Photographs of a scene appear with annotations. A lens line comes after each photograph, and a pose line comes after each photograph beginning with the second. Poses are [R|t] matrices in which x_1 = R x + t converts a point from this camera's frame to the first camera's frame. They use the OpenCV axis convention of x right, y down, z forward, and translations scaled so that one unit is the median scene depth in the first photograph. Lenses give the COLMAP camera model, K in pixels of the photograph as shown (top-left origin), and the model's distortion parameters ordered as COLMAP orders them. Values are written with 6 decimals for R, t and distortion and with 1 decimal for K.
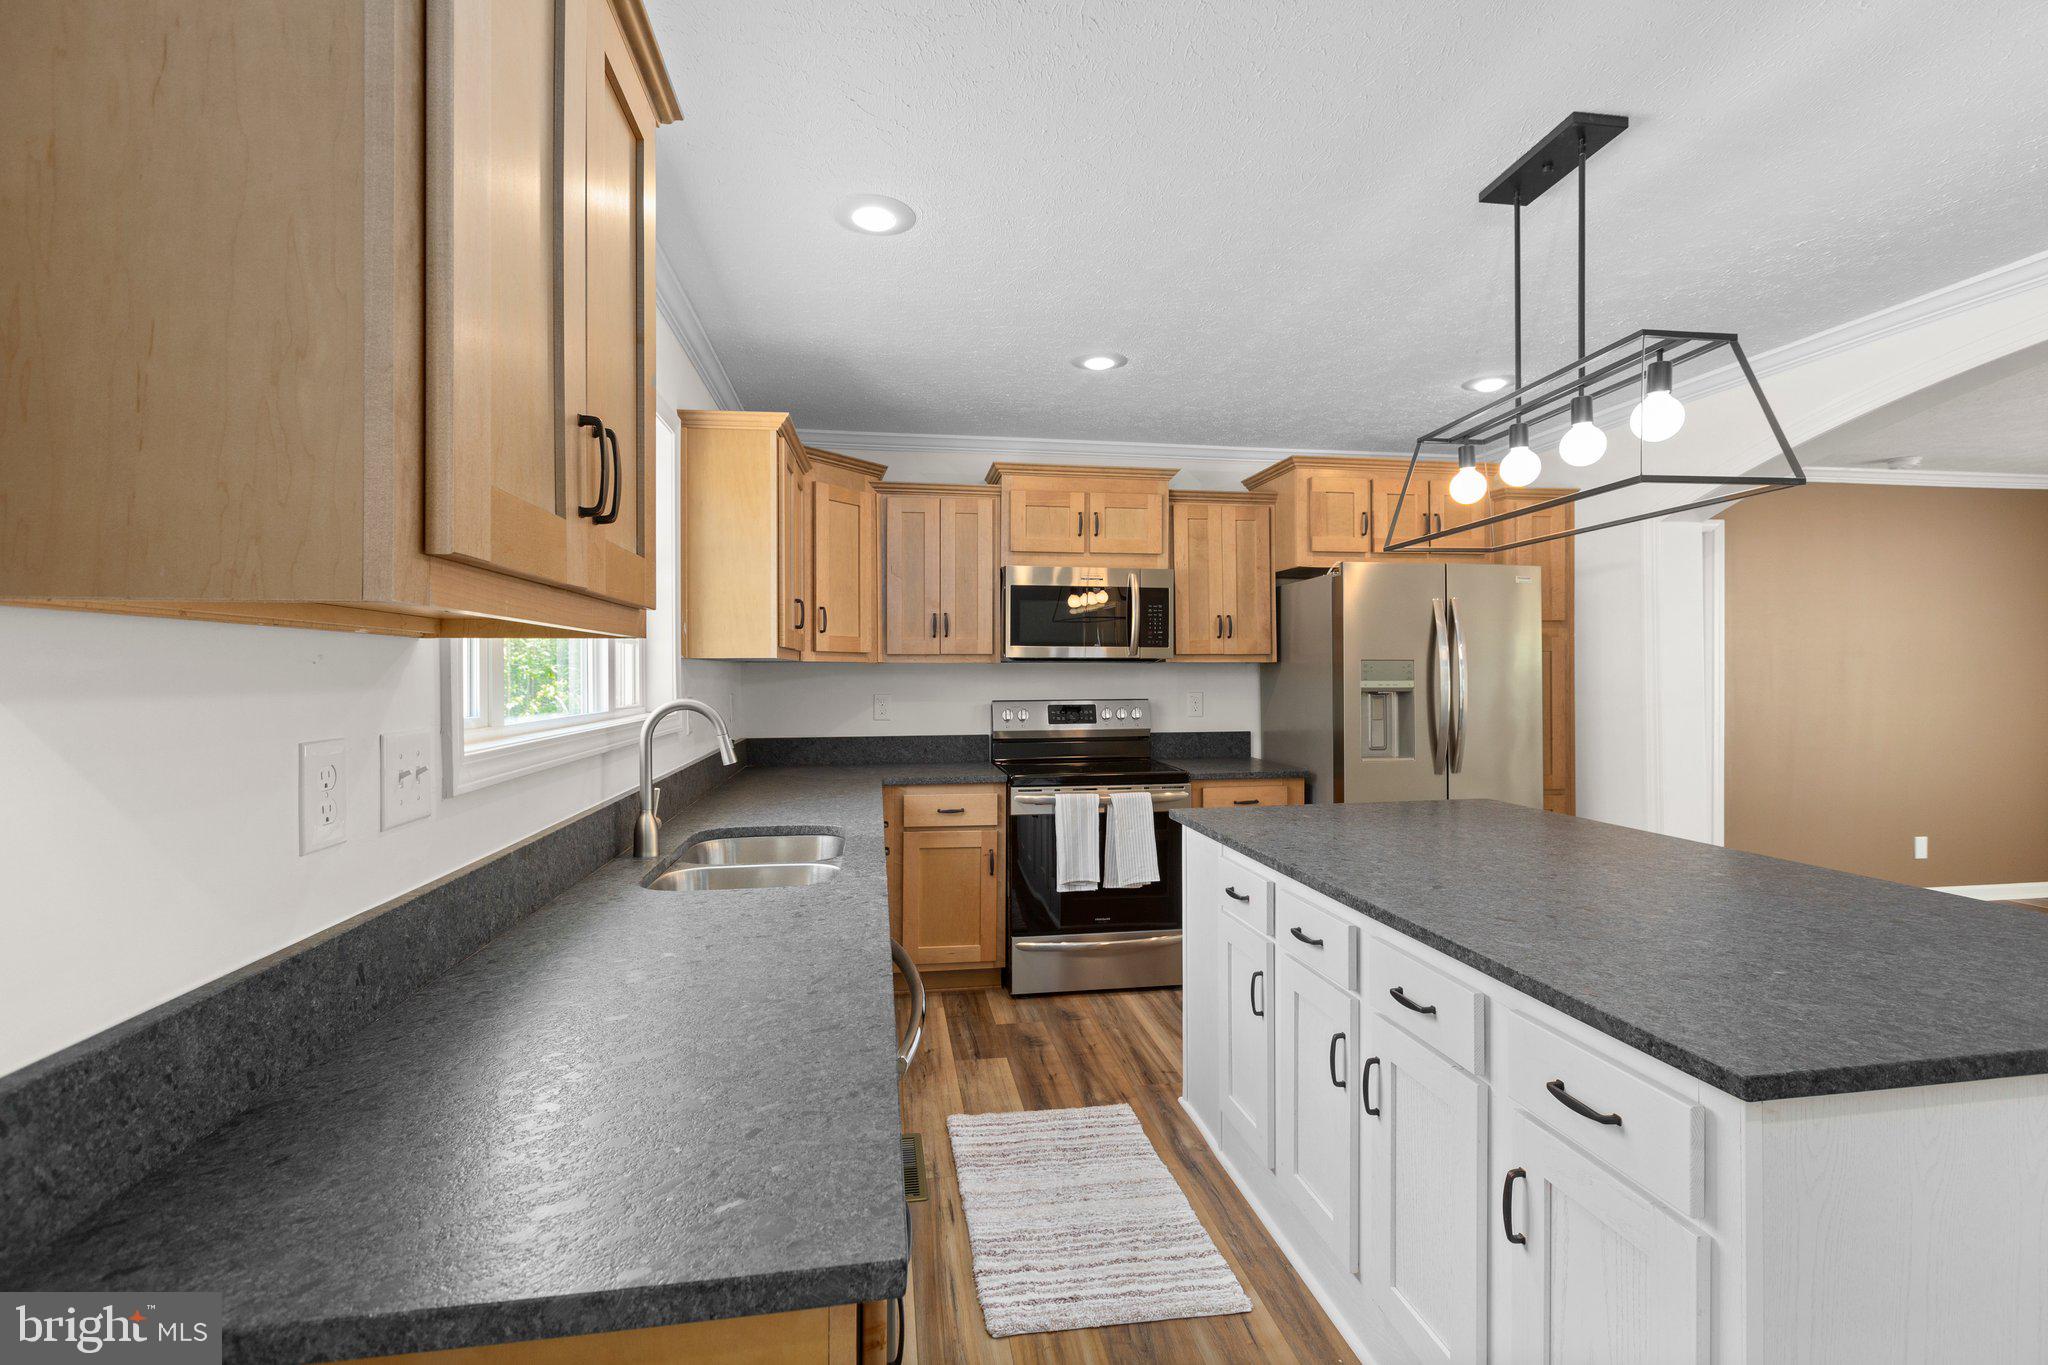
lens RADIAL K [[921.7, 0, 1022.9], [0, 921.7, 669.2], [0, 0, 1]] dist [0.002574, -0.001965]
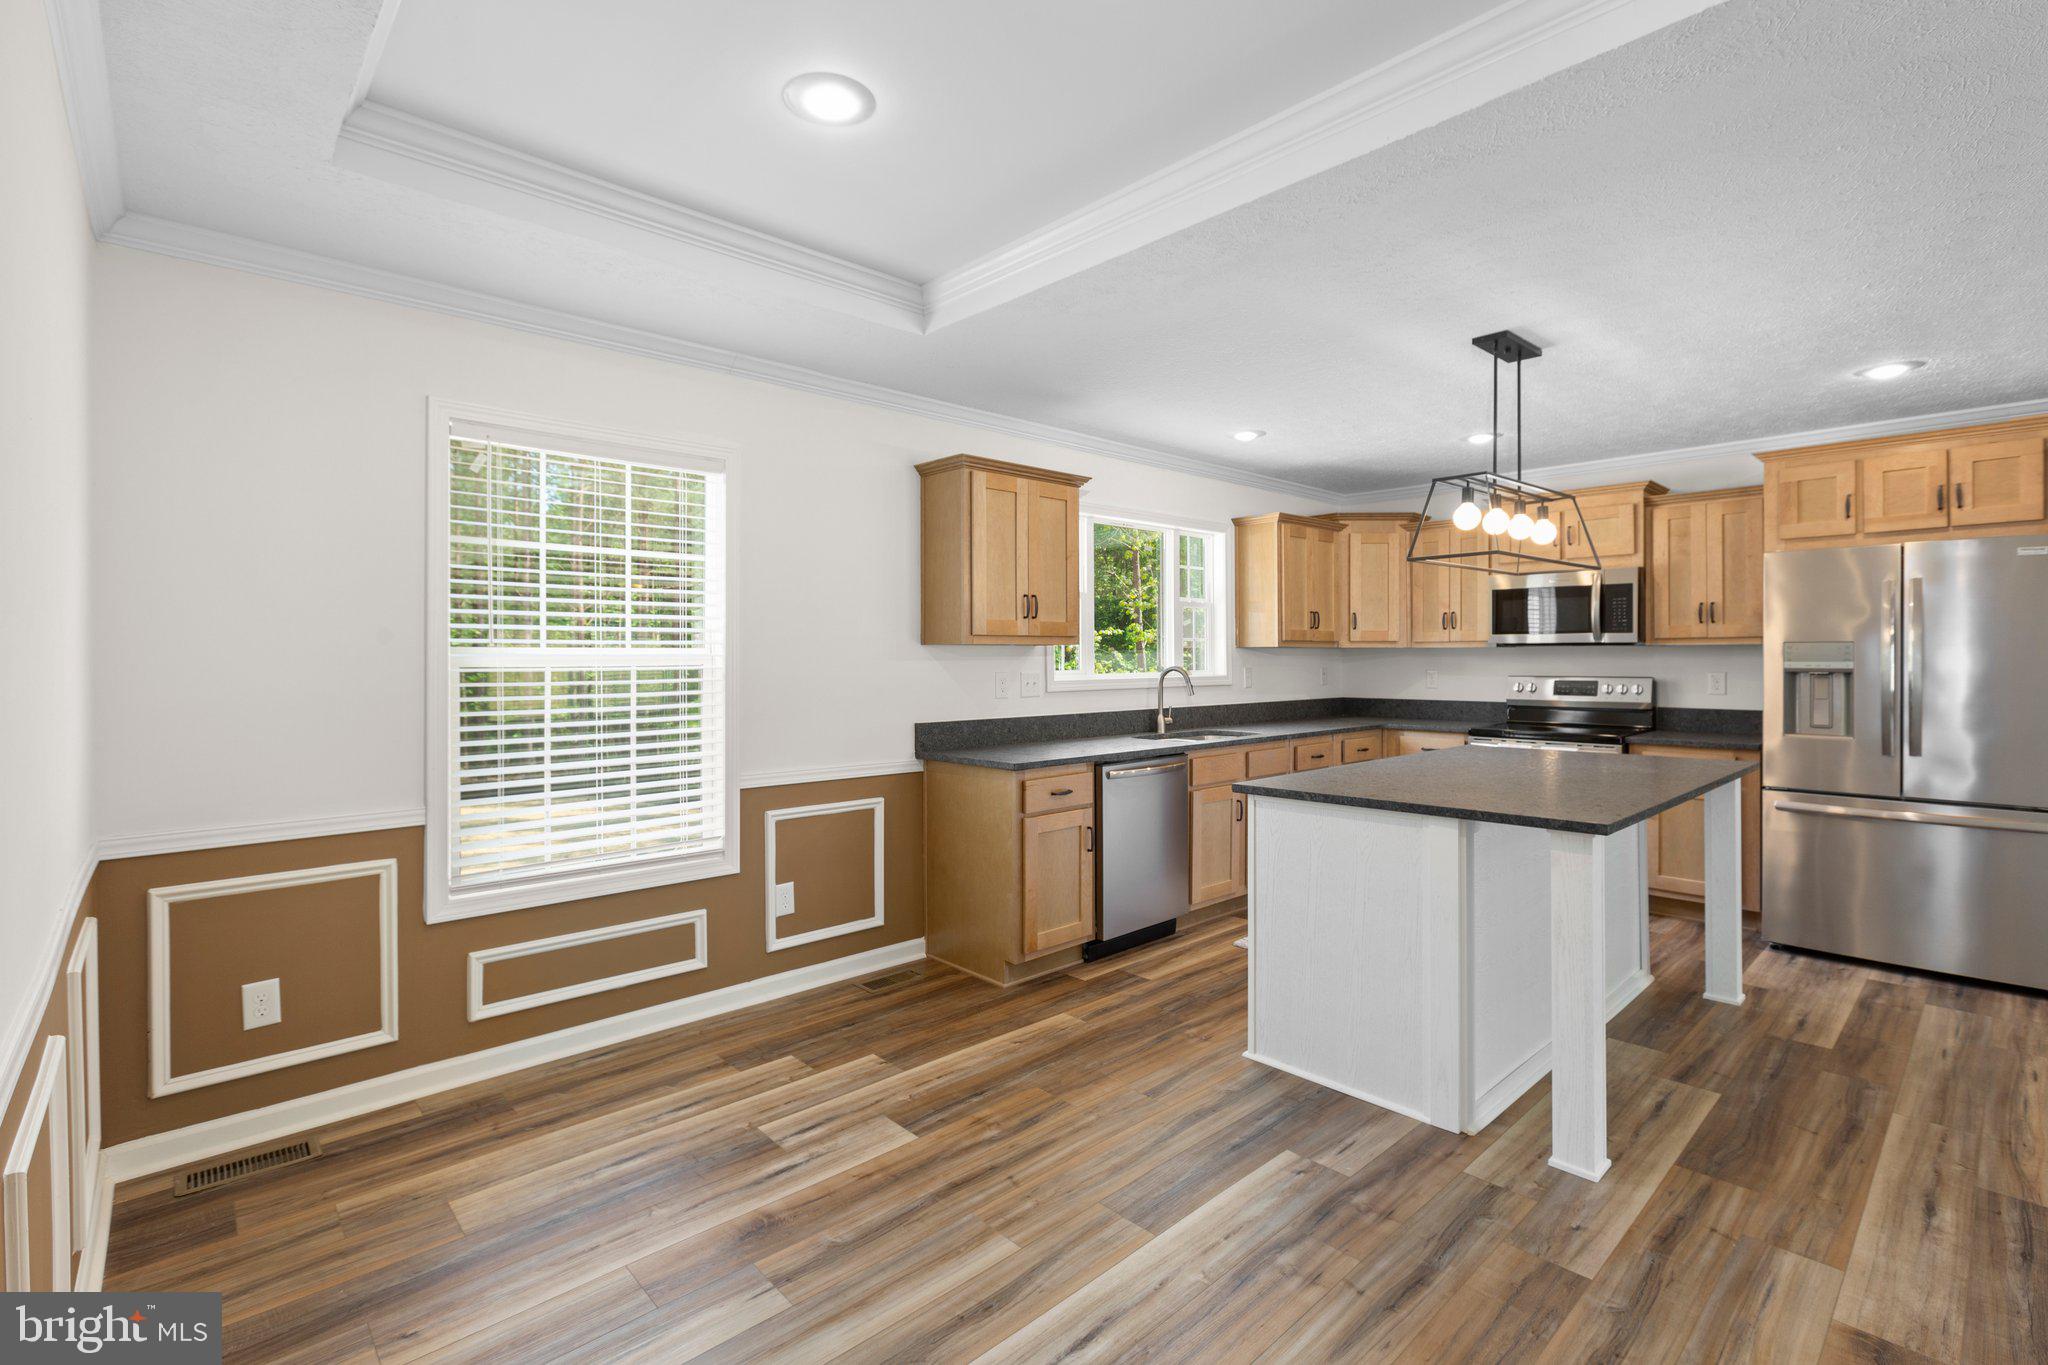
lens RADIAL K [[921.7, 0, 1020.8], [0, 921.7, 661.4], [0, 0, 1]] dist [0.002574, -0.001965]
pose [[0.552378, 0.004063, -0.833584, 0.779364], [0.007020, 0.999930, 0.009525, -0.004367], [0.833564, -0.011113, 0.552311, -0.345319]]
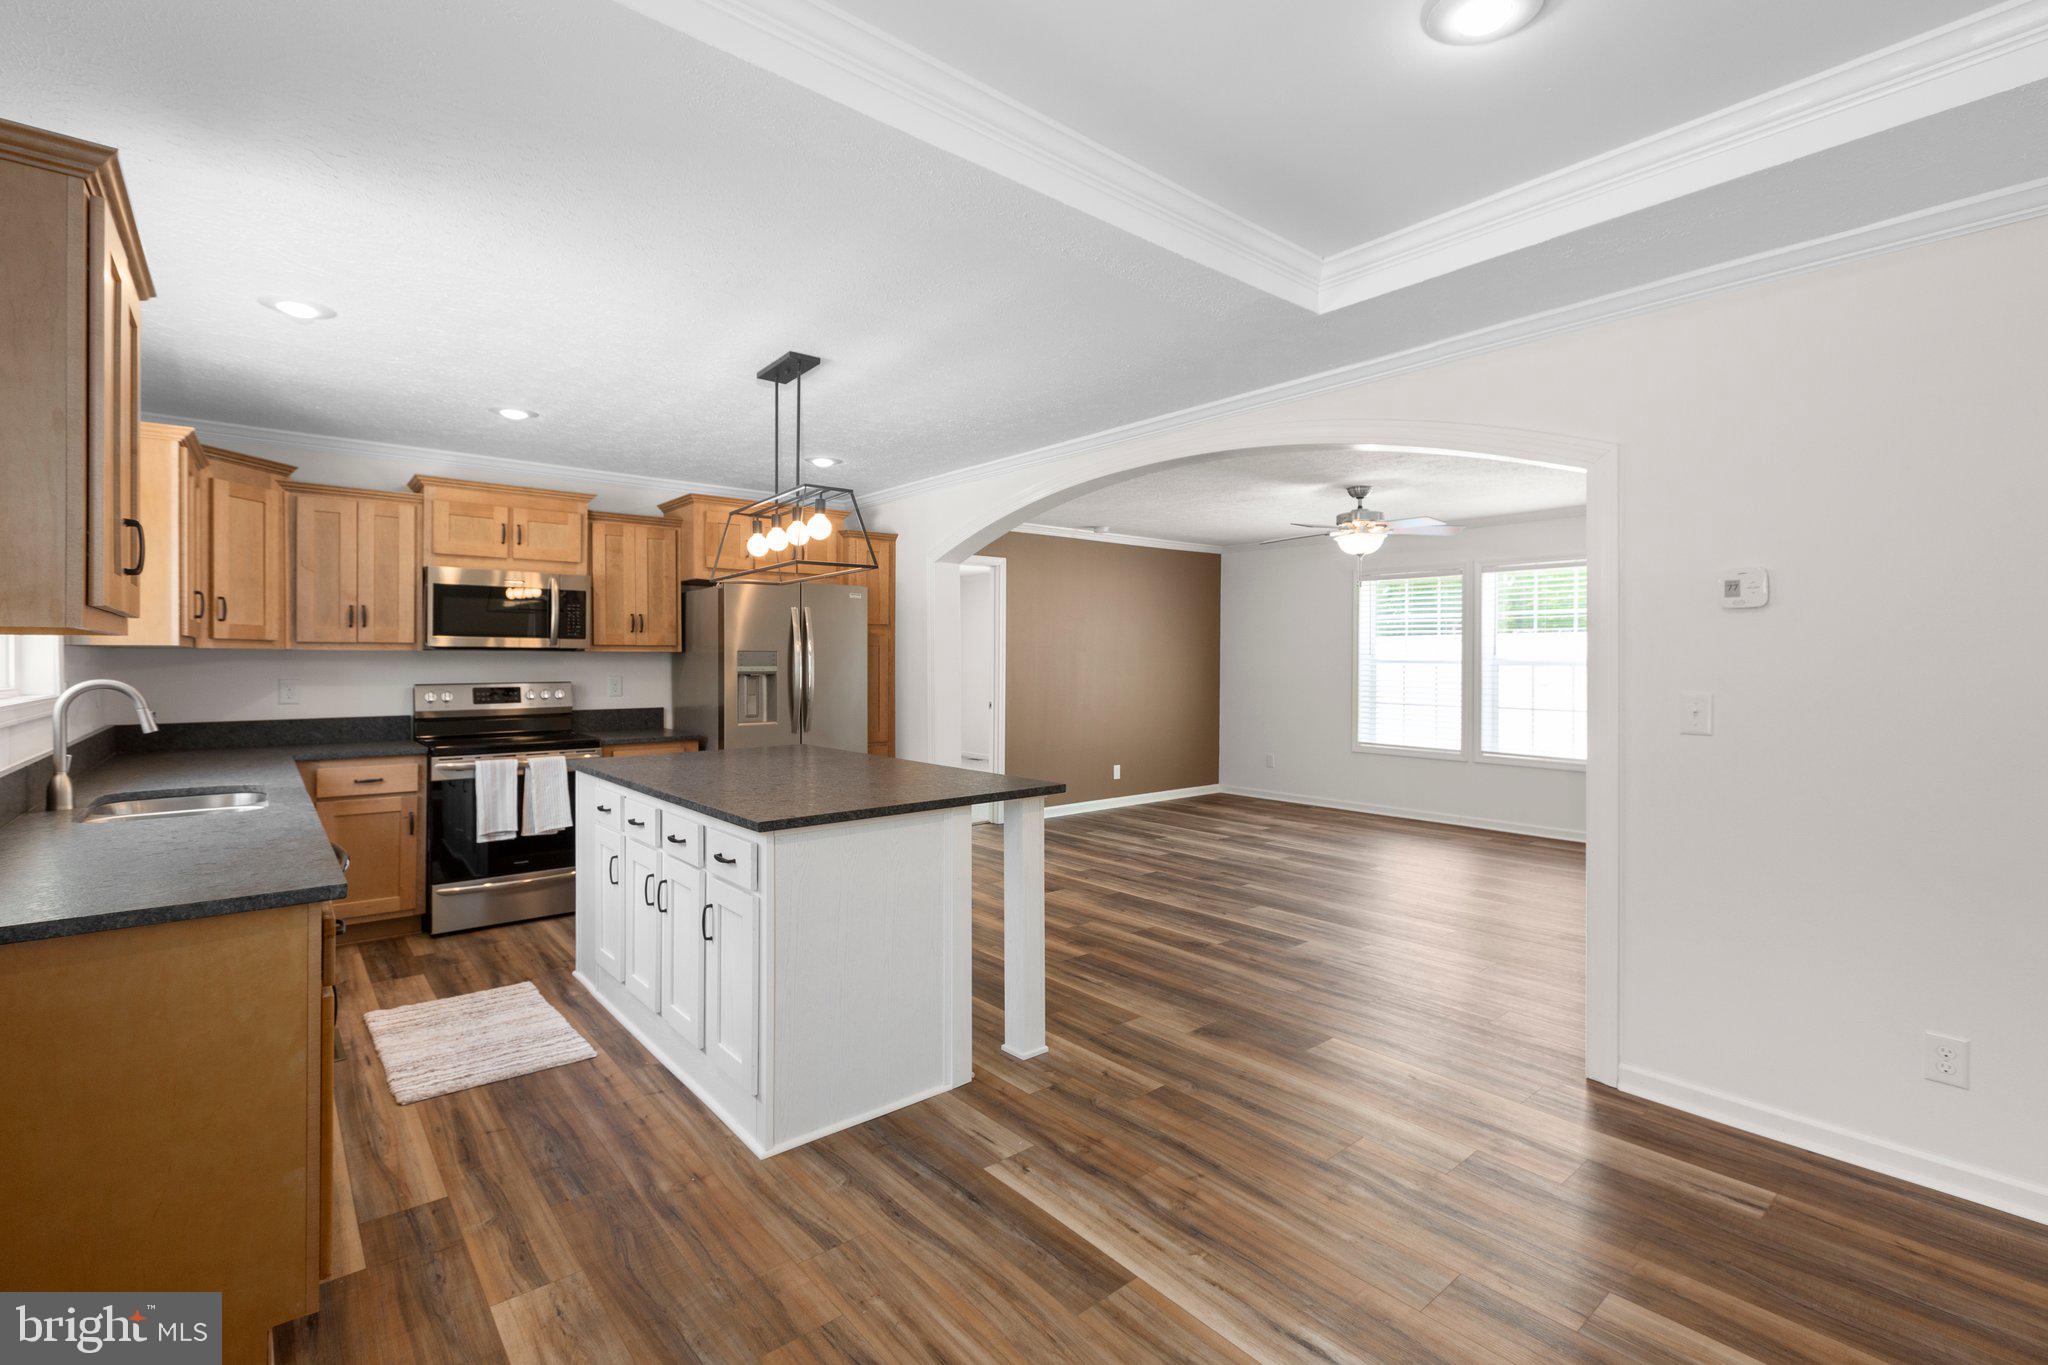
lens RADIAL K [[921.7, 0, 1022.1], [0, 921.7, 659.8], [0, 0, 1]] dist [0.002574, -0.001965]
pose [[0.858729, 0.003152, 0.512420, 0.030232], [-0.004567, 0.999988, 0.001503, -0.000793], [-0.512410, -0.003631, 0.858733, -0.386603]]
